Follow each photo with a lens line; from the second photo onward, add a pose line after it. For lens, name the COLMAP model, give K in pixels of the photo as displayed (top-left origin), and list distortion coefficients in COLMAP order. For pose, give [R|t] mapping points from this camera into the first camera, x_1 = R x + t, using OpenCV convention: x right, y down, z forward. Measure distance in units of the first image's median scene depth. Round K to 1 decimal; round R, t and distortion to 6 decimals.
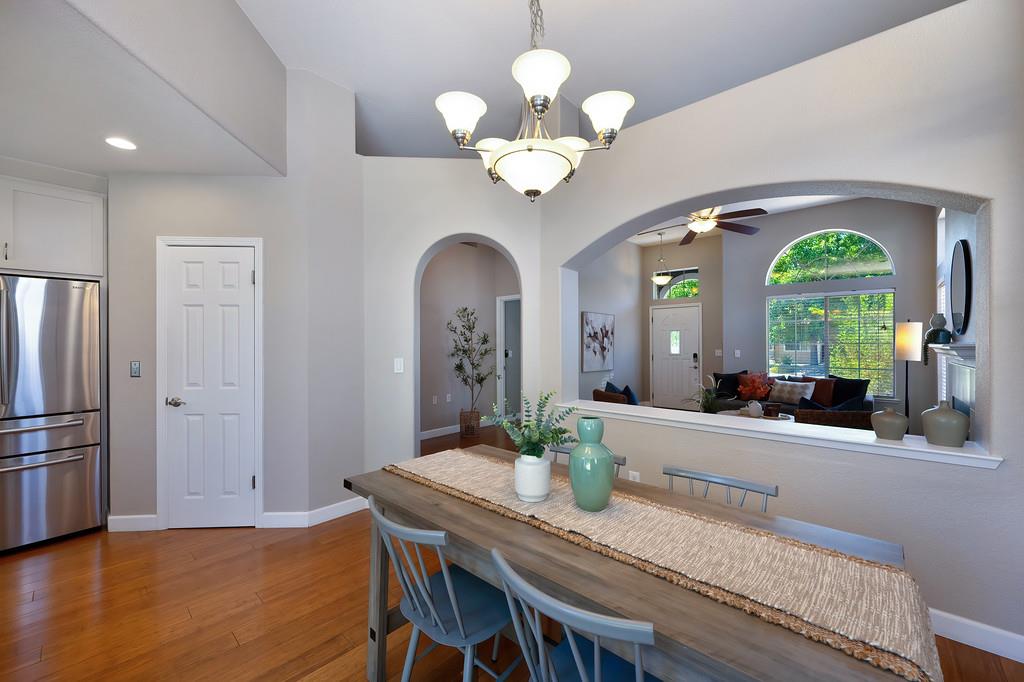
lens RADIAL K [[406.8, 0, 517.5], [0, 406.8, 343.3], [0, 0, 1]] dist [-0.005220, 0.000533]
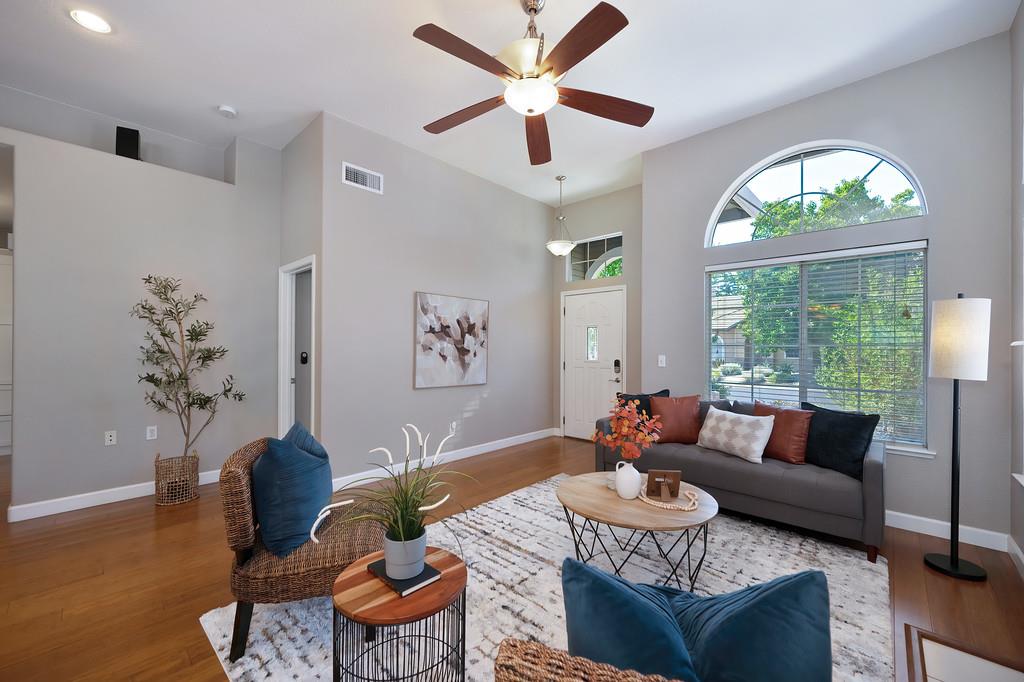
lens RADIAL K [[406.8, 0, 516.9], [0, 406.8, 341.5], [0, 0, 1]] dist [-0.005220, 0.000533]
pose [[0.999905, 0.007917, -0.011289, 0.320159], [-0.008079, 0.999864, -0.014366, 0.006152], [0.011174, 0.014456, 0.999833, 0.370076]]
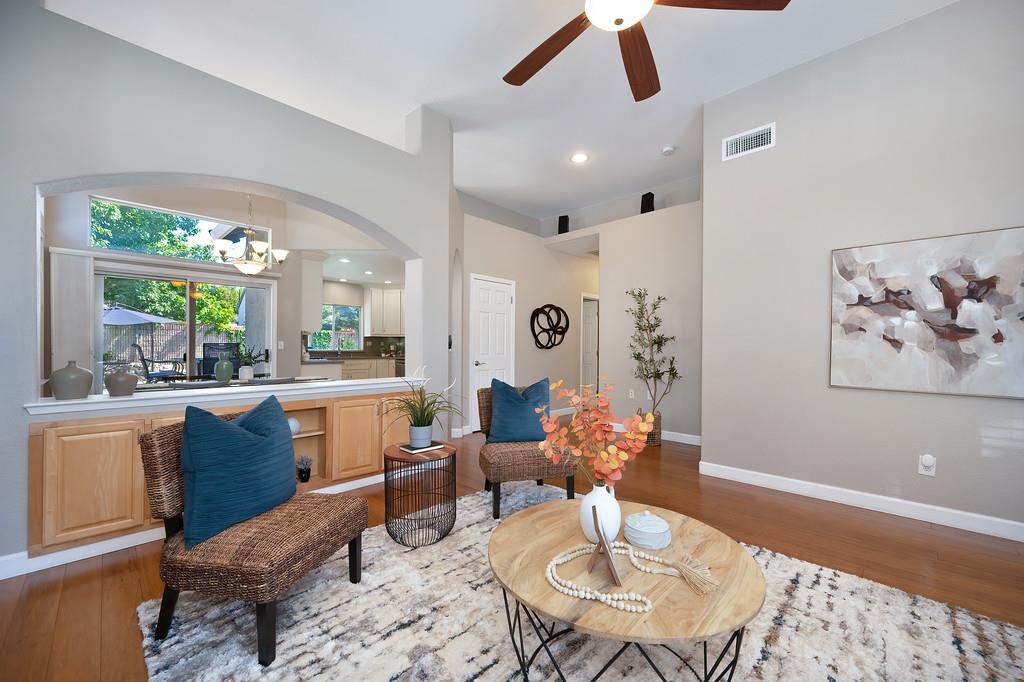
lens RADIAL K [[406.8, 0, 520.7], [0, 406.8, 343.9], [0, 0, 1]] dist [-0.005220, 0.000533]
pose [[-0.046071, -0.006249, -0.998919, 0.614973], [-0.003155, 0.999976, -0.006110, 0.028131], [0.998933, 0.002870, -0.046089, 0.670190]]
